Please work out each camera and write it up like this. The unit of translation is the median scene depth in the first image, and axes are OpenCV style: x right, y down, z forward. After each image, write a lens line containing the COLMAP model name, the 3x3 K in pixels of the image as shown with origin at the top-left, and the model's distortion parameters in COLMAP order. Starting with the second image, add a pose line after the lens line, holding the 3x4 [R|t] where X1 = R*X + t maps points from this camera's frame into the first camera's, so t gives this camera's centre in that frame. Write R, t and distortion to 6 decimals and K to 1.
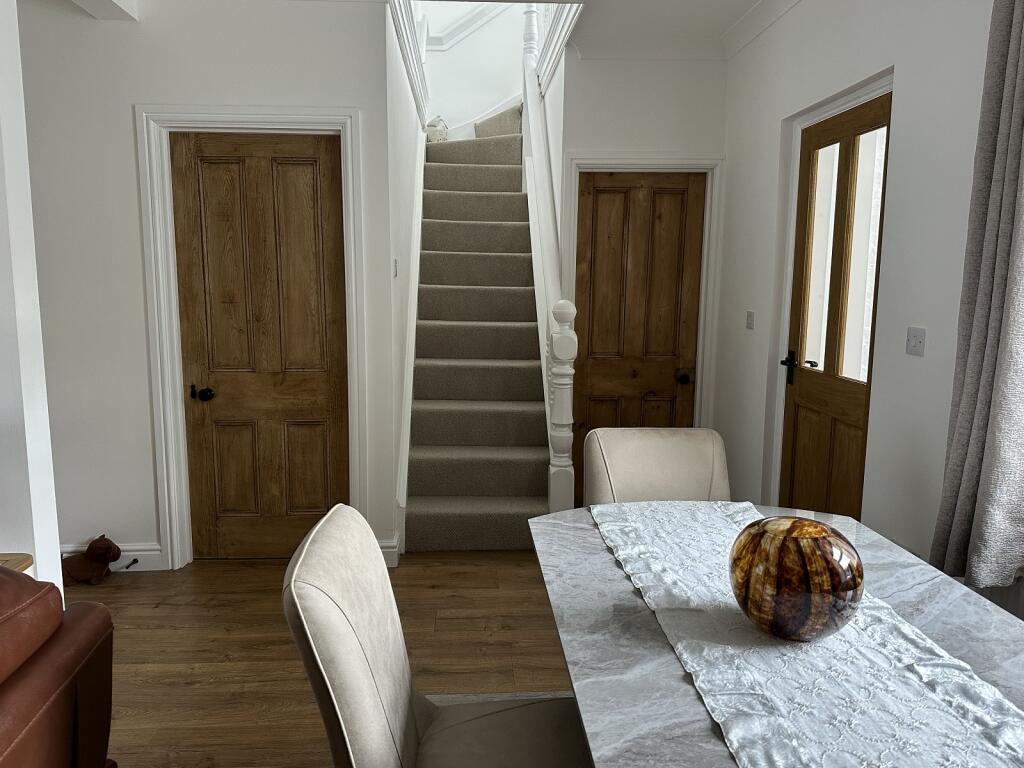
lens RADIAL K [[722.8, 0, 509.7], [0, 722.8, 386.8], [0, 0, 1]] dist [0.135096, -0.206402]
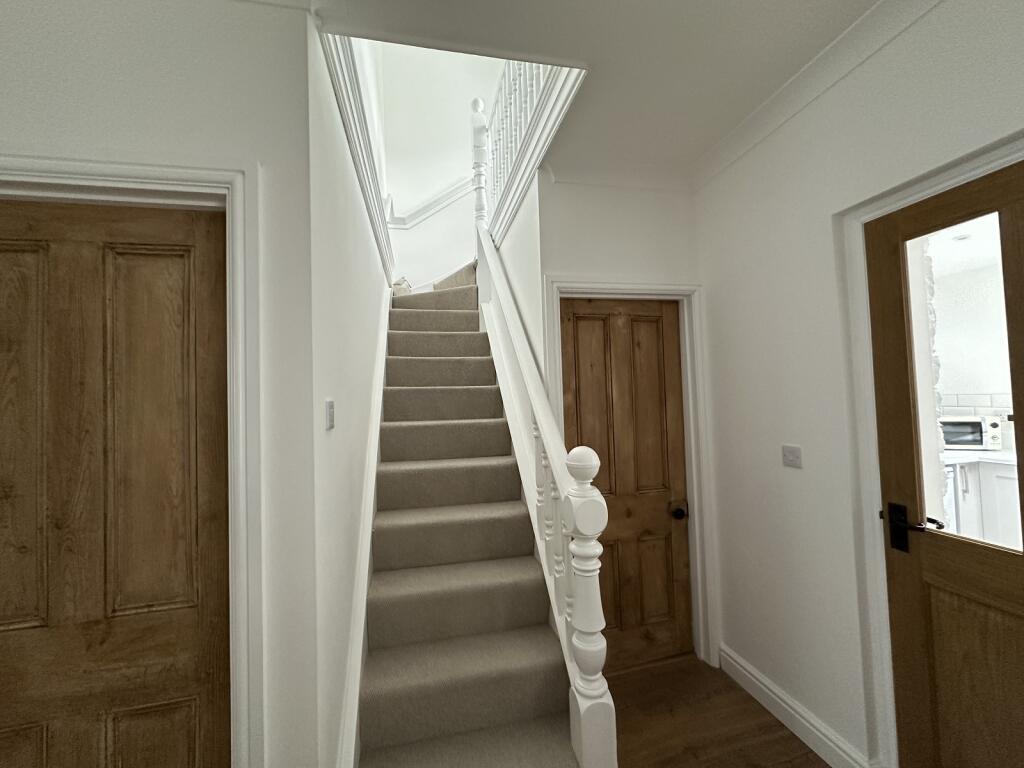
lens RADIAL K [[410.0, 0, 509.5], [0, 410.0, 387.3], [0, 0, 1]] dist [0.000389, 0.000097]
pose [[0.988367, -0.036802, 0.147571, -0.044701], [0.062140, 0.983316, -0.170964, -0.097188], [-0.138817, 0.178145, 0.974163, 0.519199]]
